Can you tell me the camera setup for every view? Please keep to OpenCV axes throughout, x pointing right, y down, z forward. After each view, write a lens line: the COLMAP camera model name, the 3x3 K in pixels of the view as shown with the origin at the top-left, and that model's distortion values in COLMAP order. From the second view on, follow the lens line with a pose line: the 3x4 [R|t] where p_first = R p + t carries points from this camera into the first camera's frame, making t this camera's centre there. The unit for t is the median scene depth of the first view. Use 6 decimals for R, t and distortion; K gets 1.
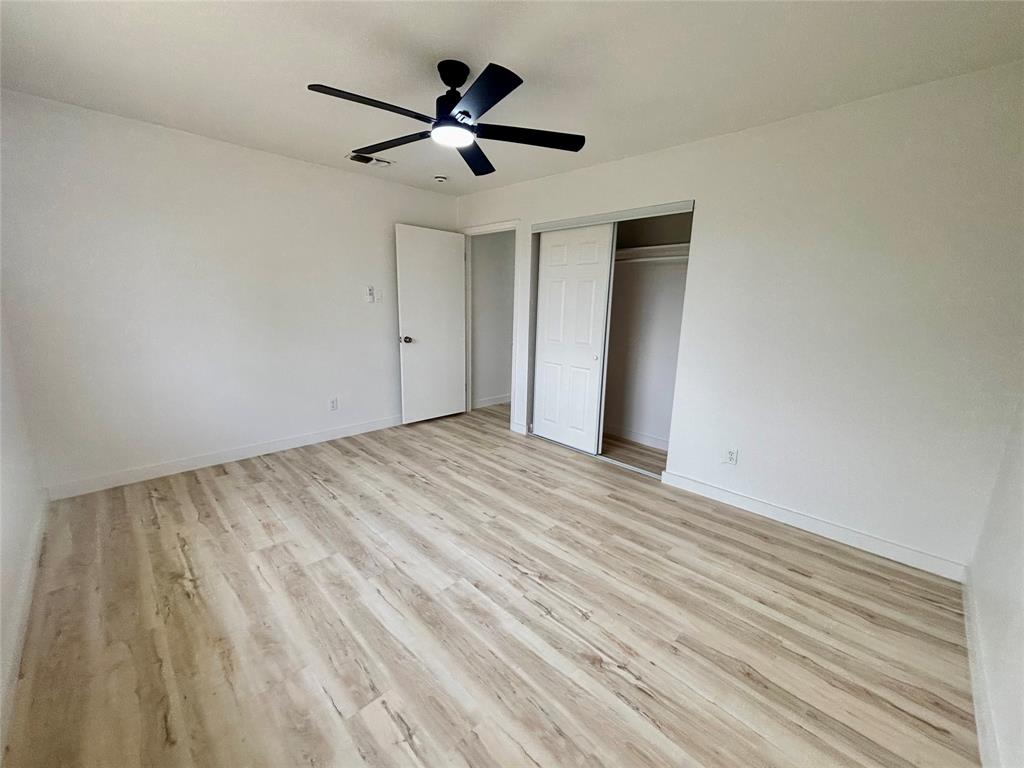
lens RADIAL K [[415.4, 0, 511.8], [0, 415.4, 385.3], [0, 0, 1]] dist [0.004106, -0.001208]
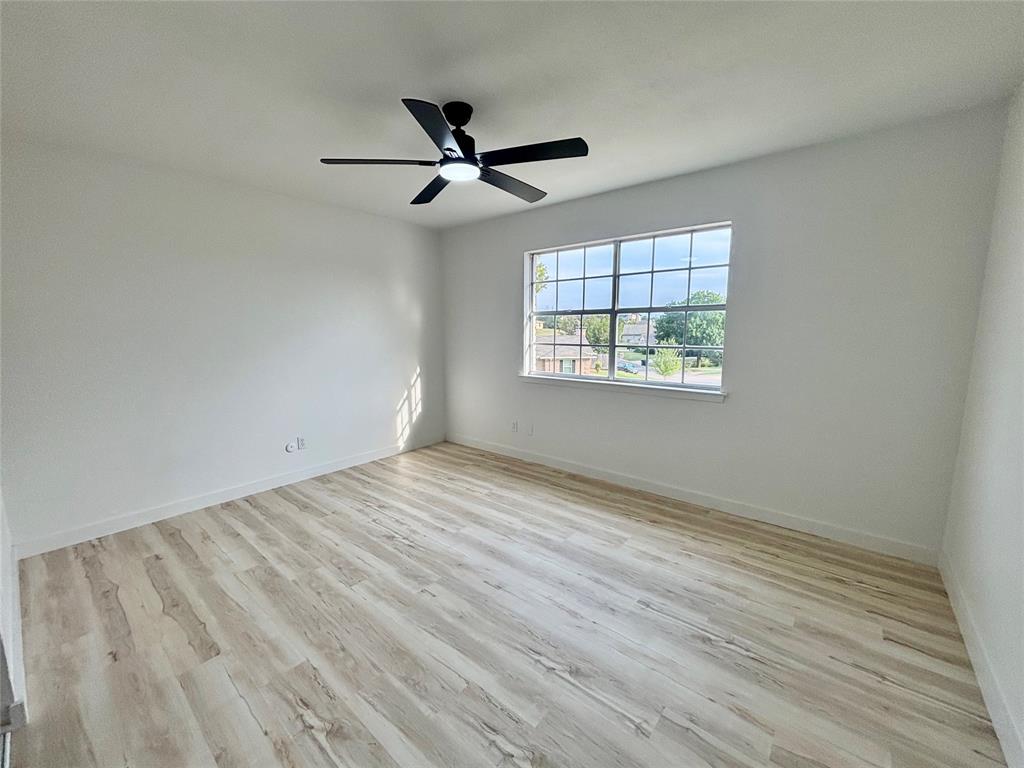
lens RADIAL K [[415.4, 0, 512.5], [0, 415.4, 385.6], [0, 0, 1]] dist [0.004106, -0.001208]
pose [[-0.995559, -0.007997, -0.093795, -0.158181], [-0.039172, 0.941217, 0.335523, -0.392208], [0.085599, 0.337707, -0.937351, 1.886210]]
